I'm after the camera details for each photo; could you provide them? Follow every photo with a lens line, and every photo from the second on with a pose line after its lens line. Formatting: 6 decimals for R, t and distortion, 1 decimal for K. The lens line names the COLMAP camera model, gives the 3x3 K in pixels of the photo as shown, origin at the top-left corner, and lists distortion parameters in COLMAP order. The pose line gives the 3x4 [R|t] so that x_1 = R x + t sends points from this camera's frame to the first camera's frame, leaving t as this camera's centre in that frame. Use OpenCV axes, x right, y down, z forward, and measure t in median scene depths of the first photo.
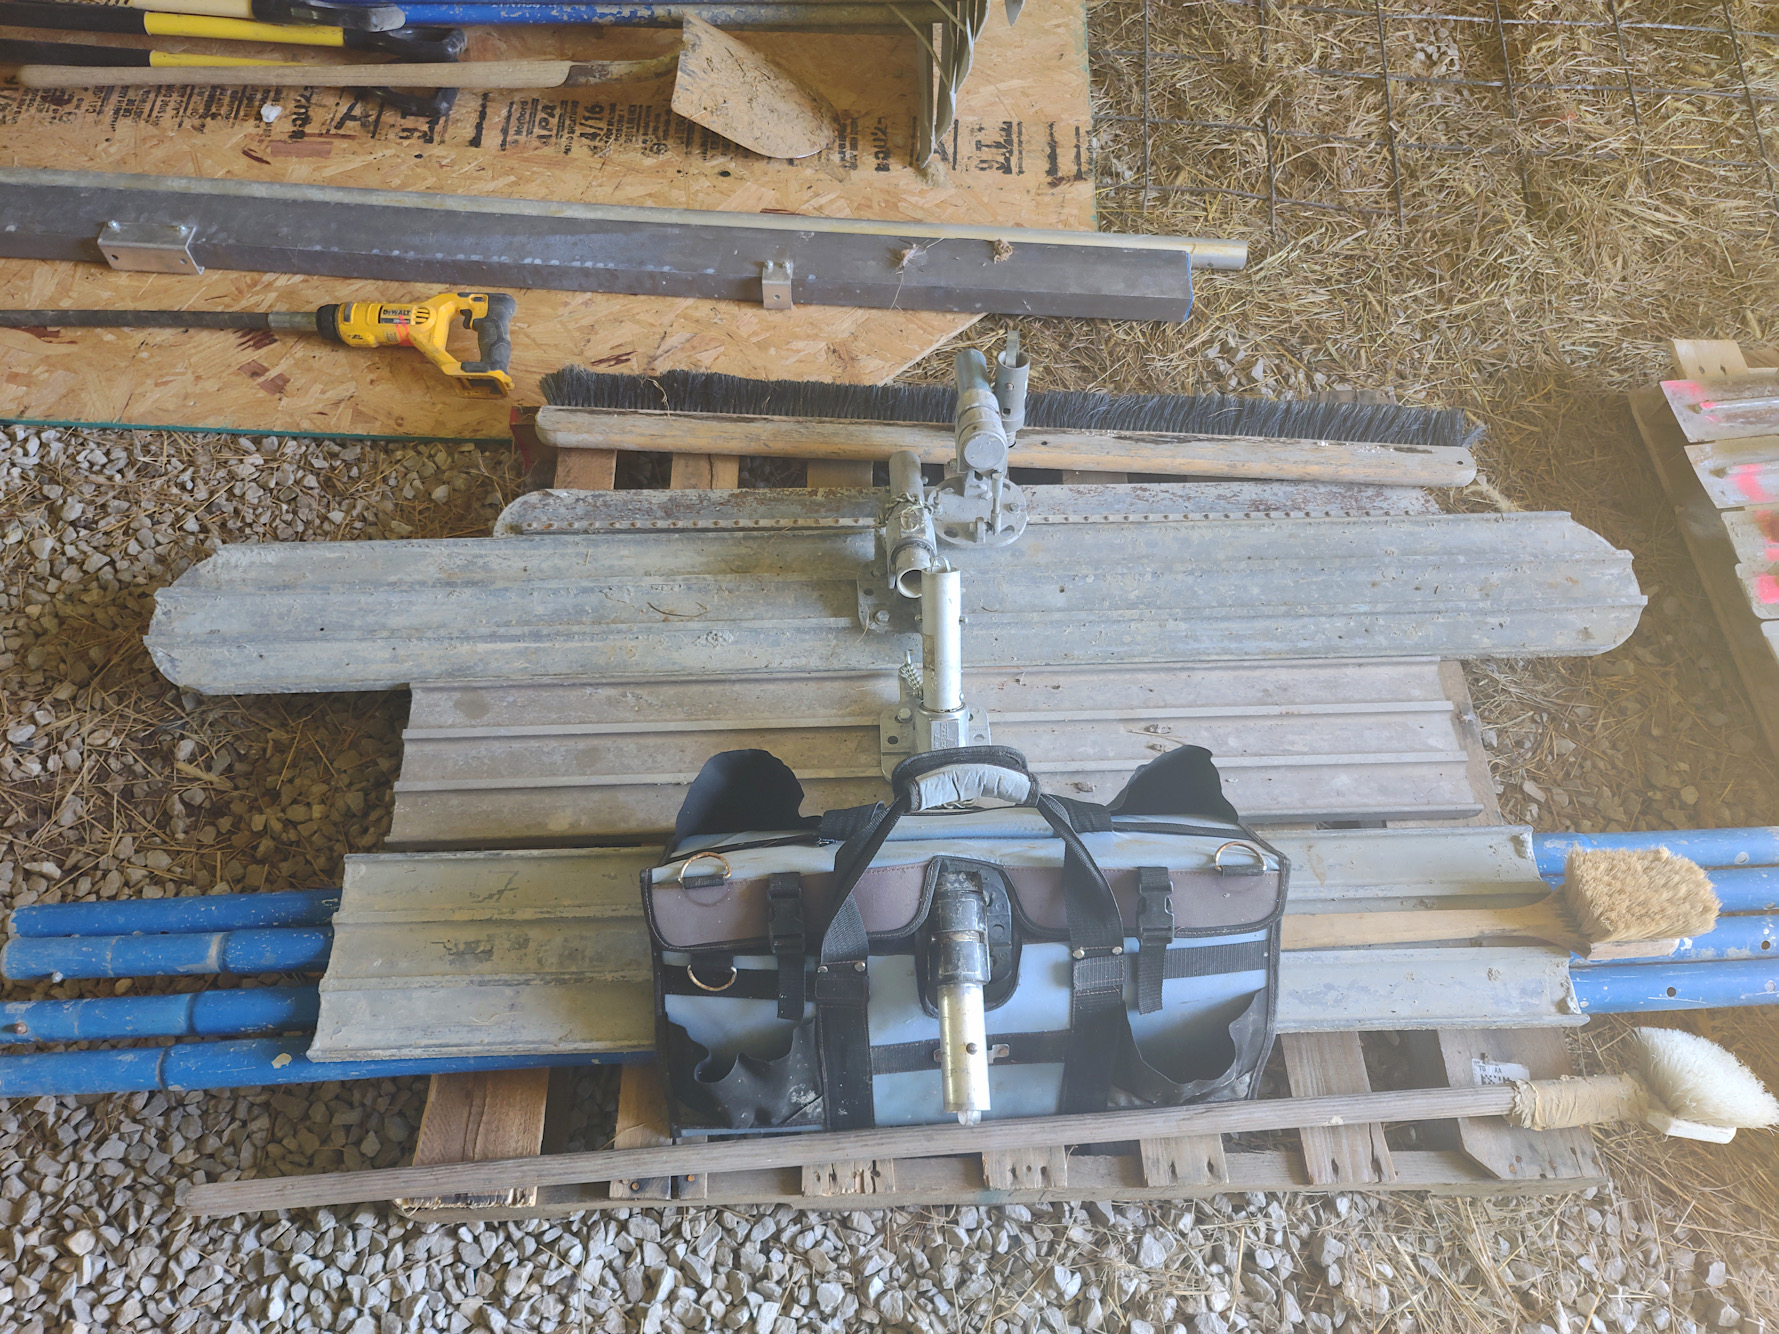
lens RADIAL K [[1312.0, 0, 889.5], [0, 1312.0, 667.0], [0, 0, 1]] dist [0.092843, -0.089928]
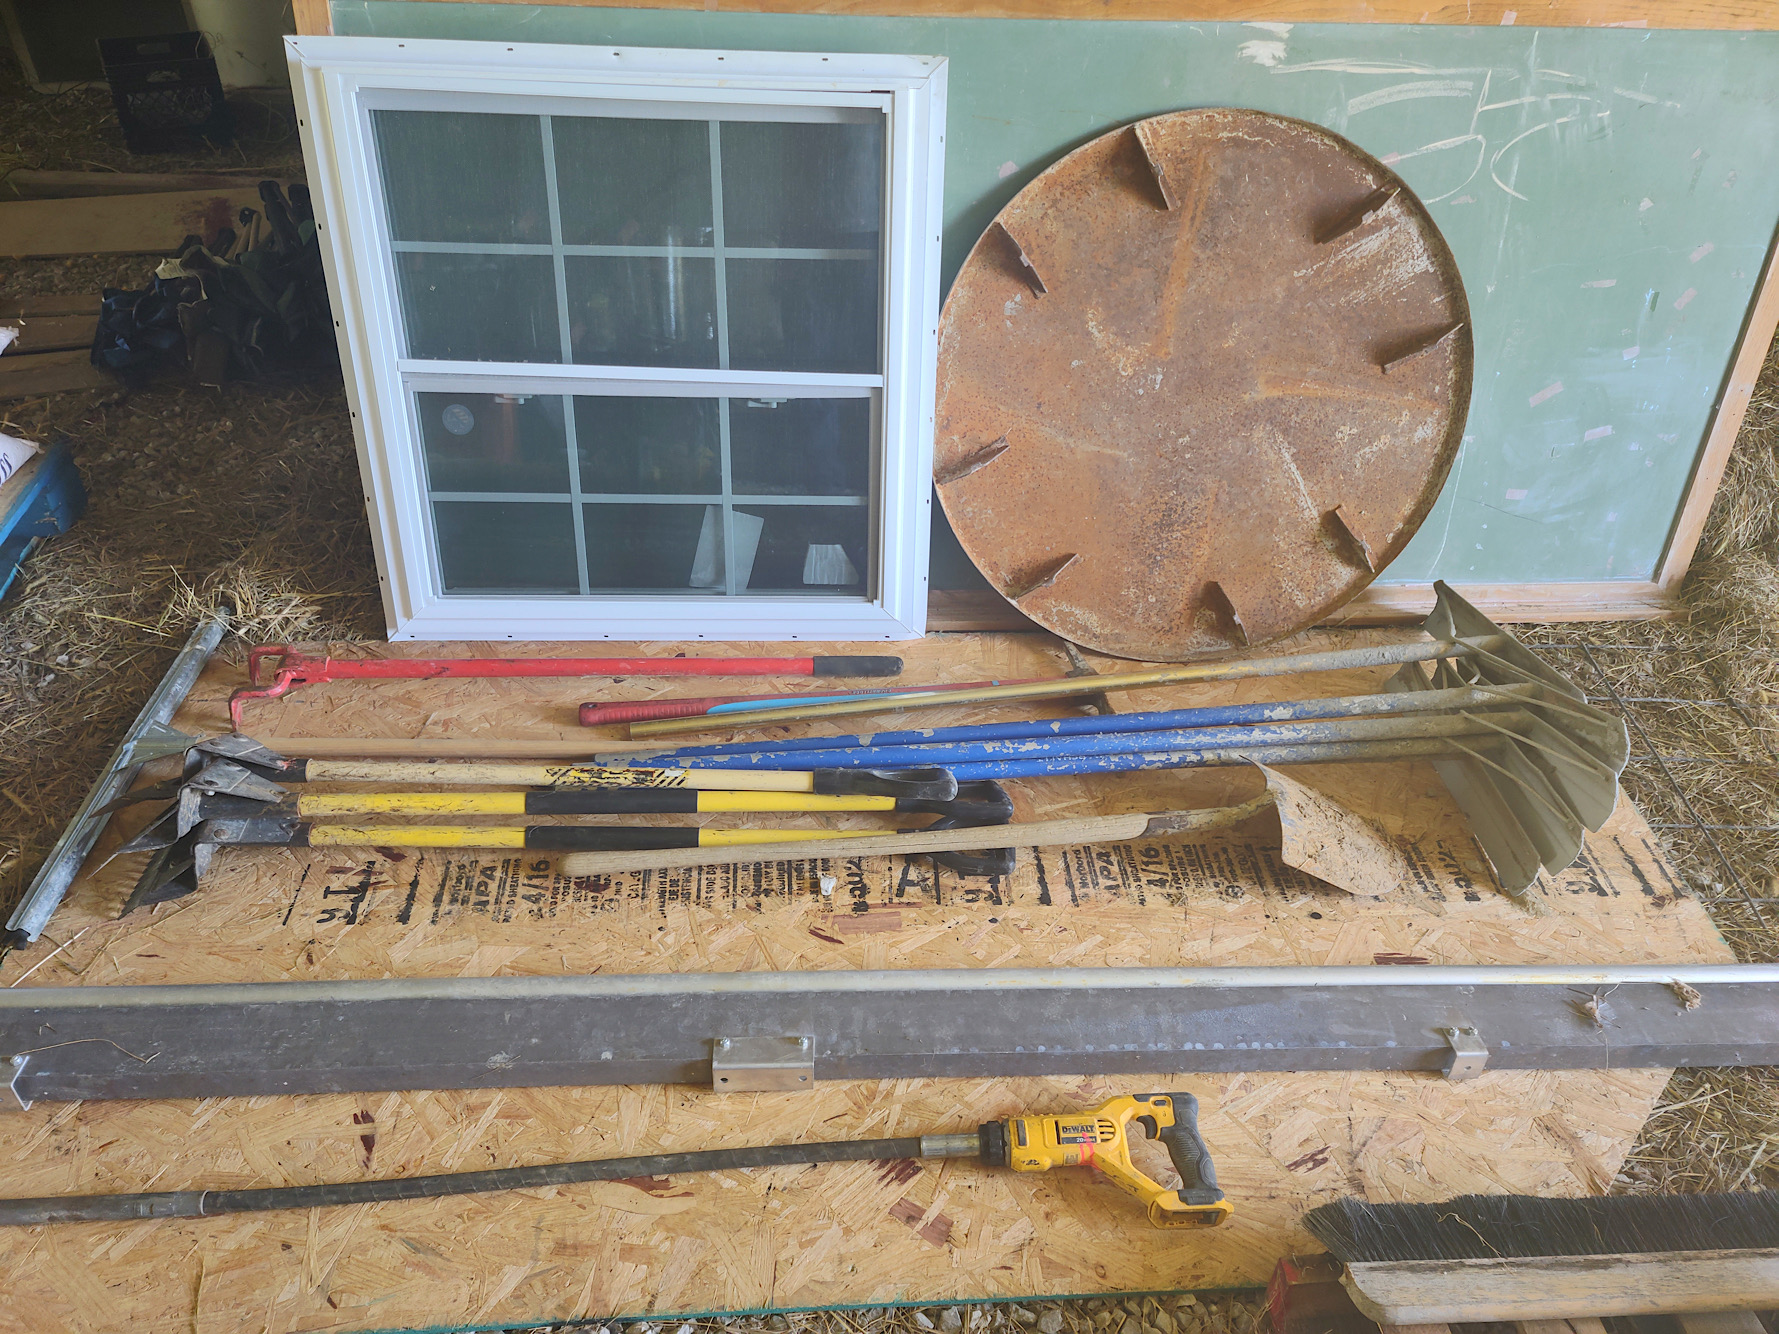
lens RADIAL K [[1312.0, 0, 889.5], [0, 1312.0, 667.0], [0, 0, 1]] dist [0.092843, -0.089928]
pose [[0.996161, -0.051418, 0.070855, -0.508284], [0.074984, 0.918842, -0.387437, -0.206433], [-0.045184, 0.391263, 0.919169, 0.098380]]
